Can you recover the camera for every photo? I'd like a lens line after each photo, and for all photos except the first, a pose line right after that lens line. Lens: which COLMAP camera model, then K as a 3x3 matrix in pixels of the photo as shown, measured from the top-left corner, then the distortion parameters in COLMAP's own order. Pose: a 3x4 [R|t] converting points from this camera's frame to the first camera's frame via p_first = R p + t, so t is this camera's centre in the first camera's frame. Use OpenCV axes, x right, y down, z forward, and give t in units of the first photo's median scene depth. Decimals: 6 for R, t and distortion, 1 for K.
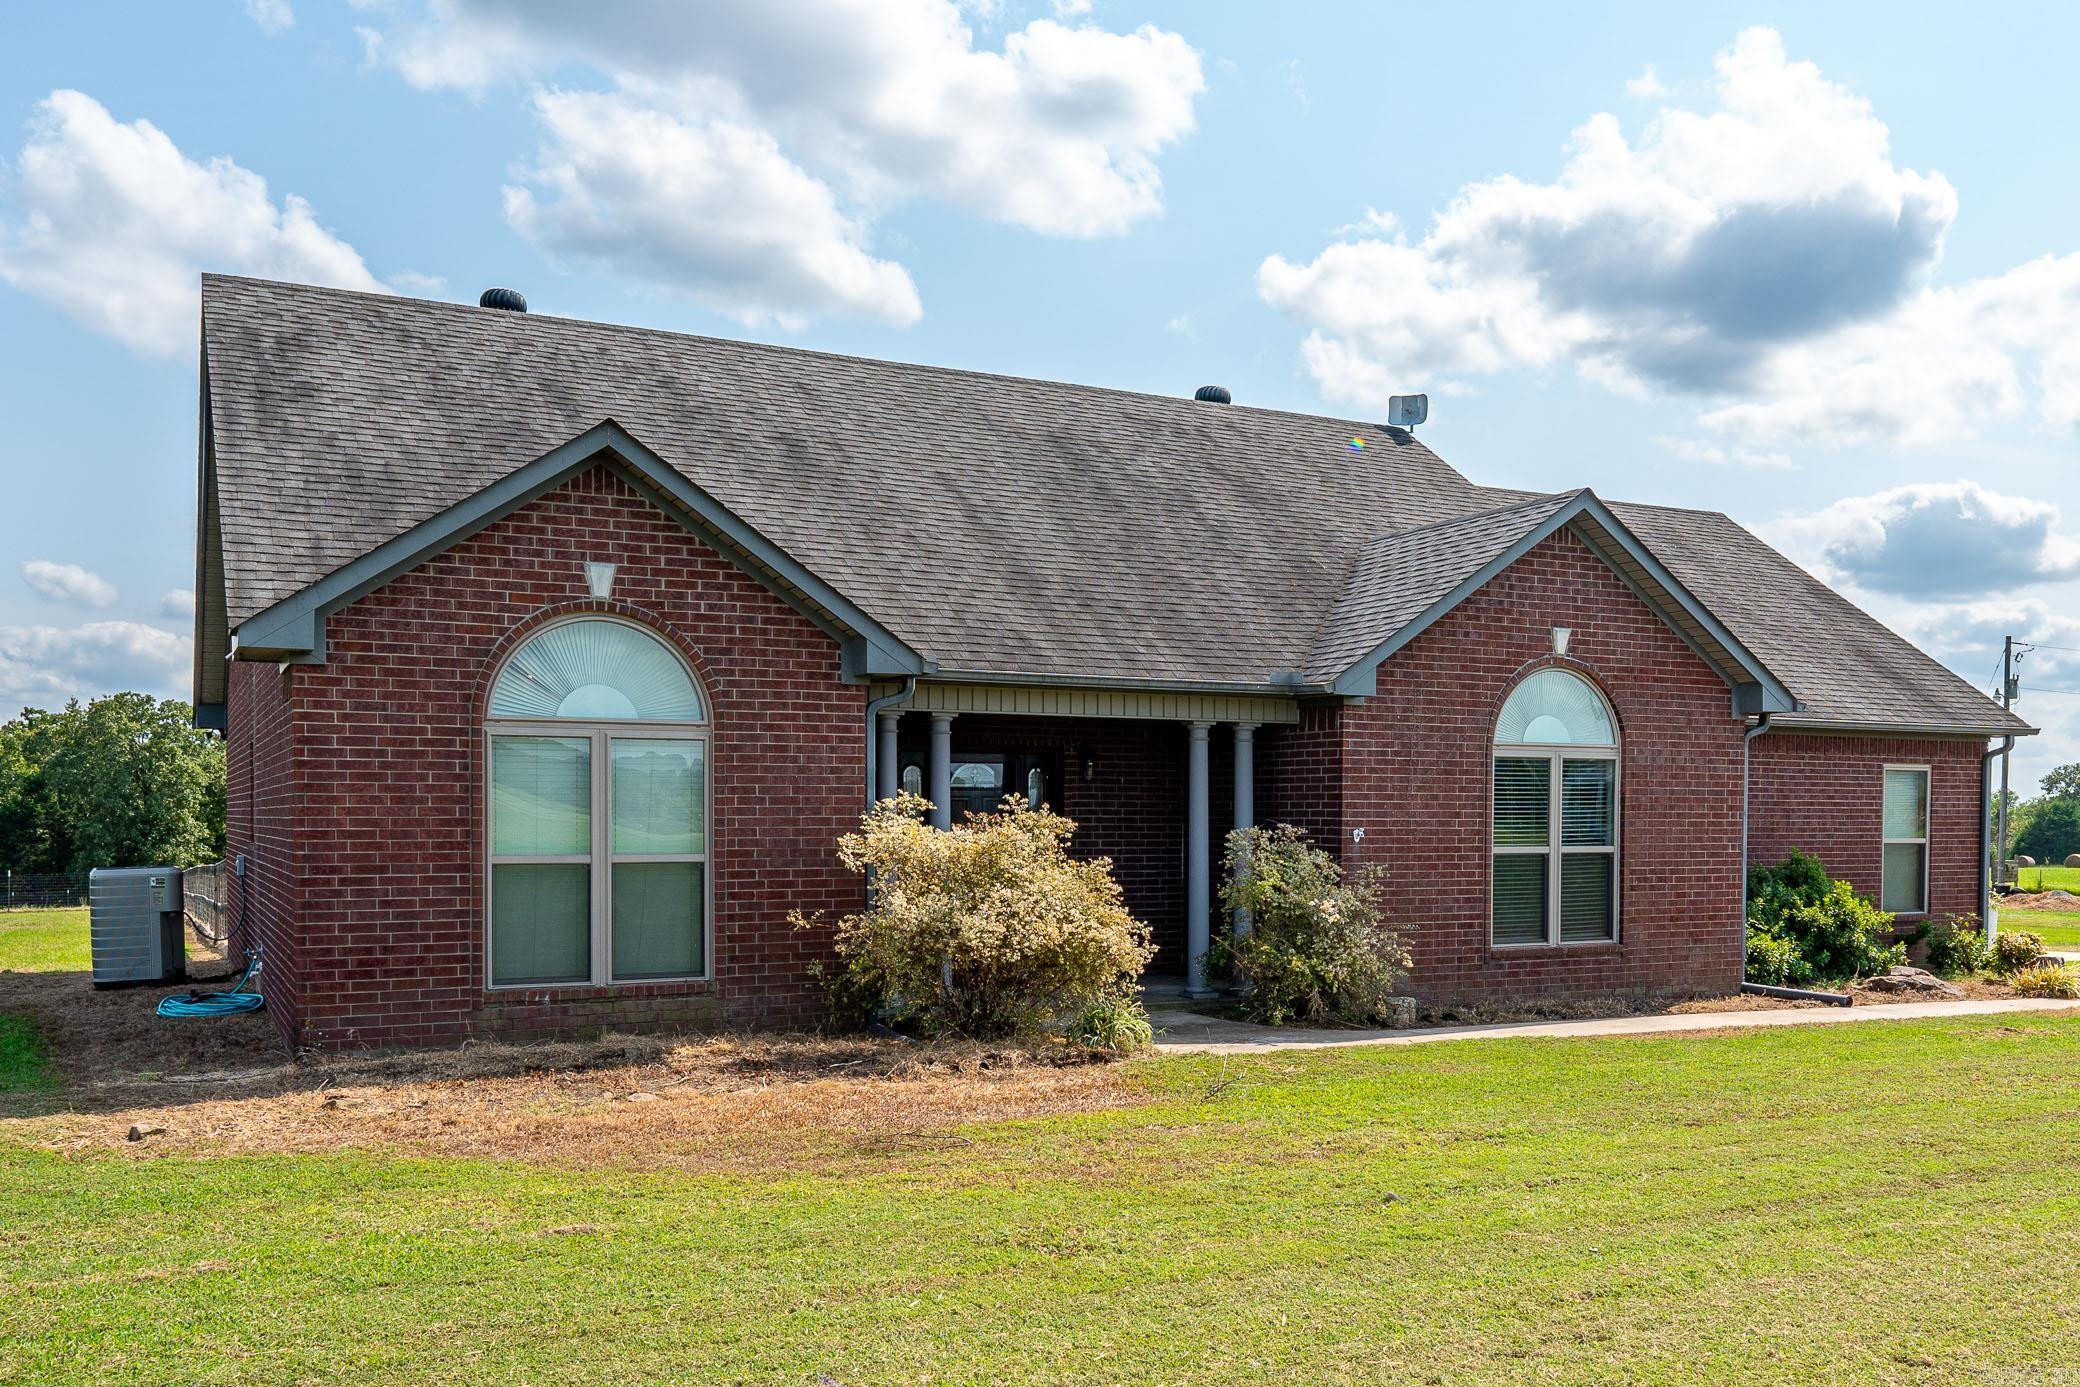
lens RADIAL K [[926.3, 0, 1039.3], [0, 926.3, 699.1], [0, 0, 1]] dist [0.000462, -0.000056]
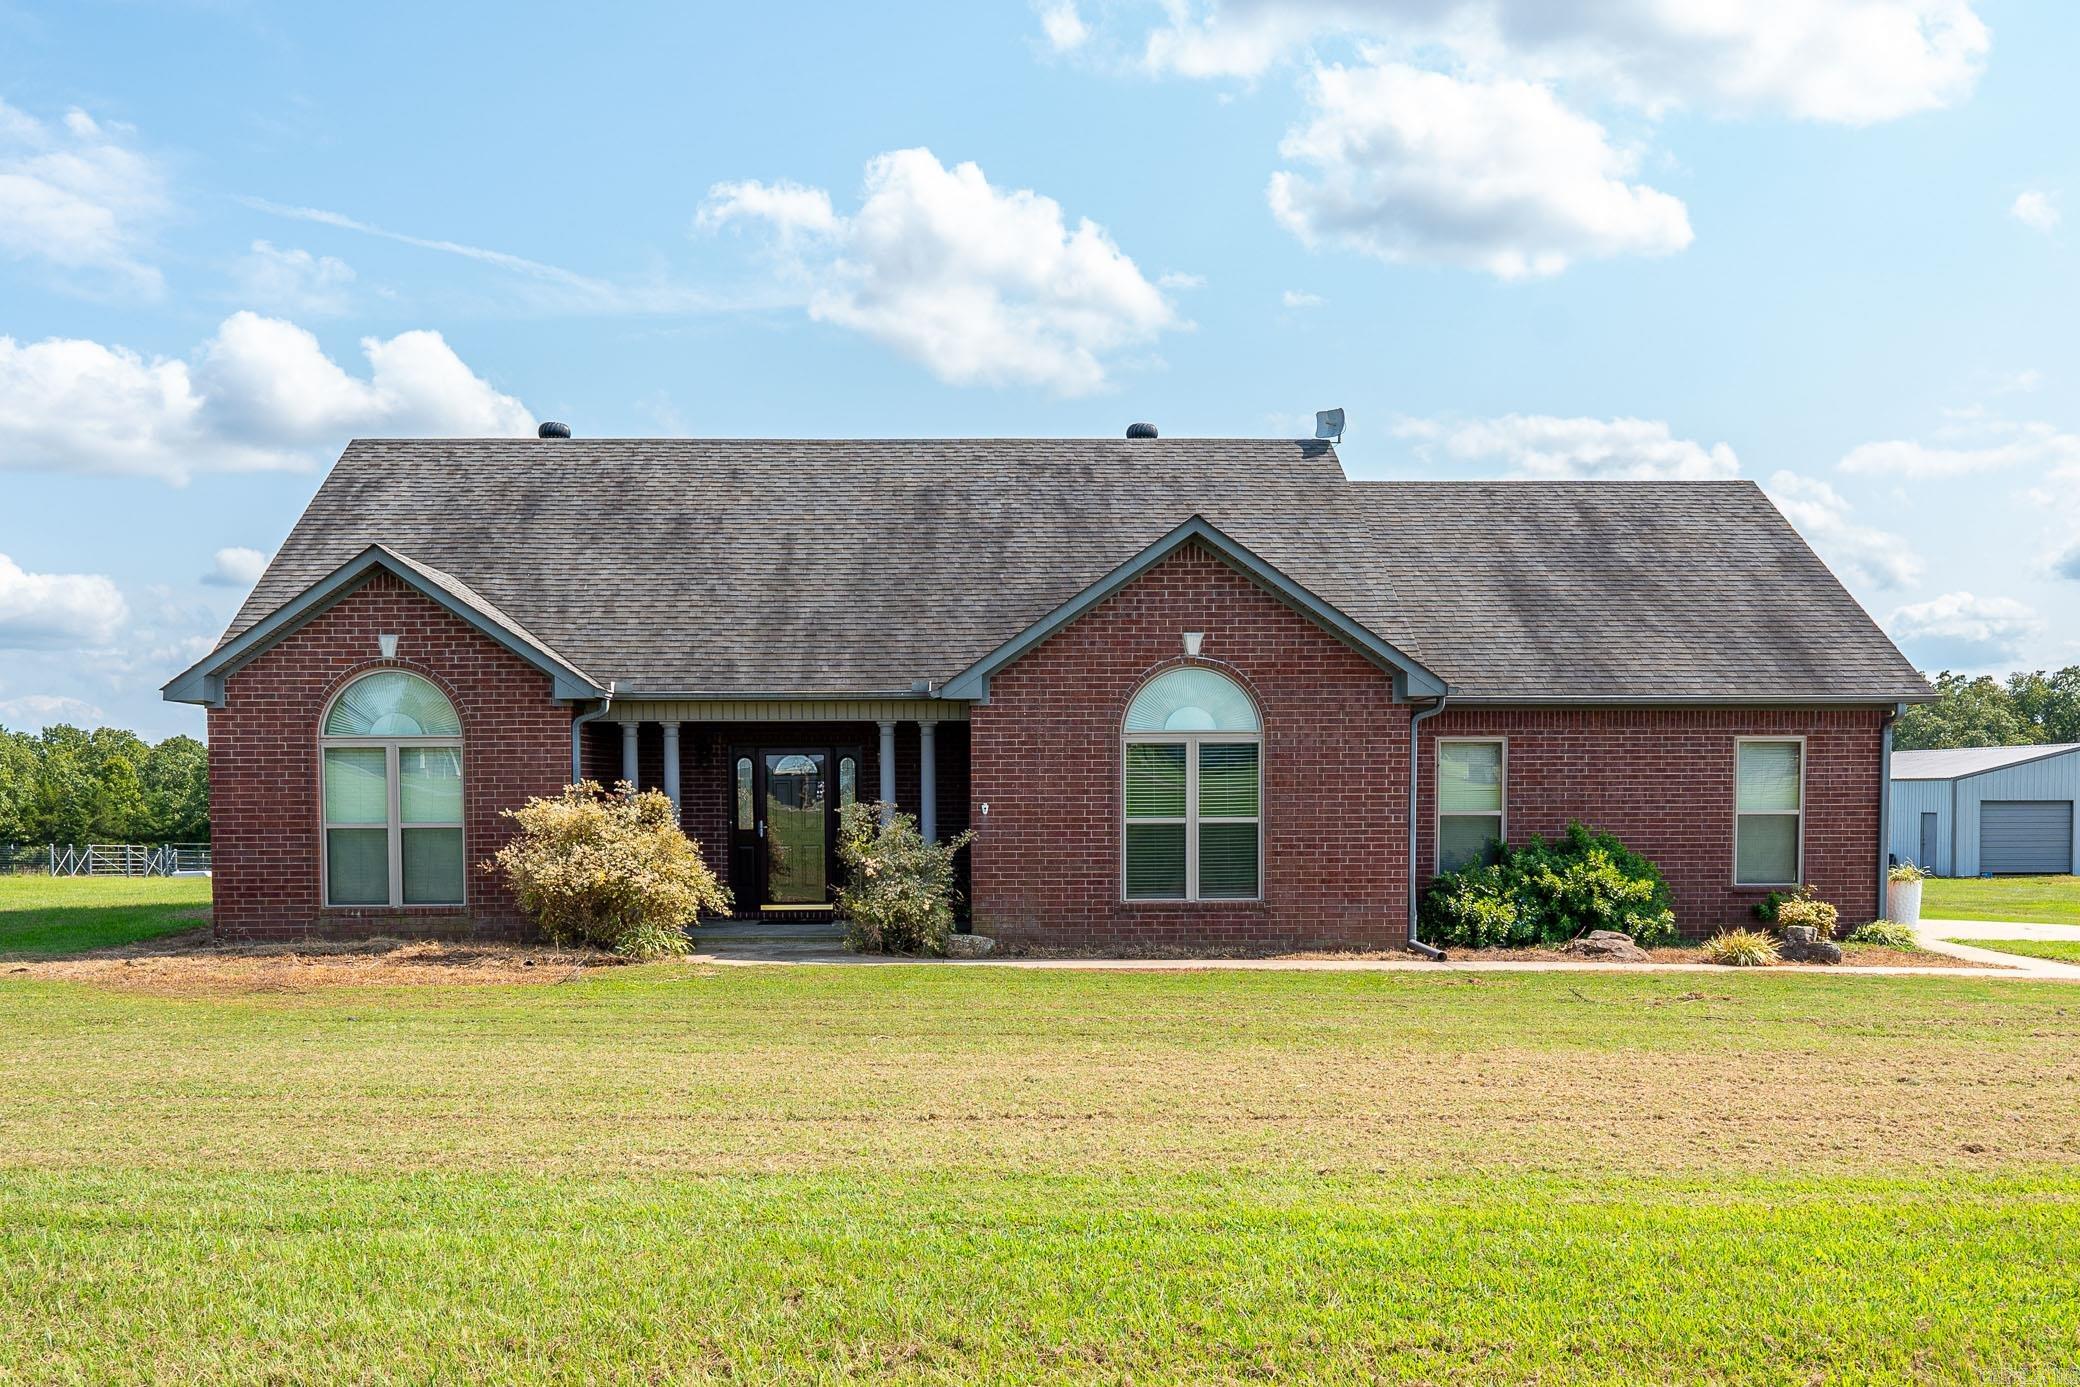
lens RADIAL K [[805.7, 0, 1040.0], [0, 805.7, 693.5], [0, 0, 1]] dist [0.000637, 0.000028]
pose [[0.973053, -0.035291, -0.227867, 0.844127], [0.036274, 0.999342, 0.000127, -0.009154], [0.227712, -0.008389, 0.973692, -0.062810]]
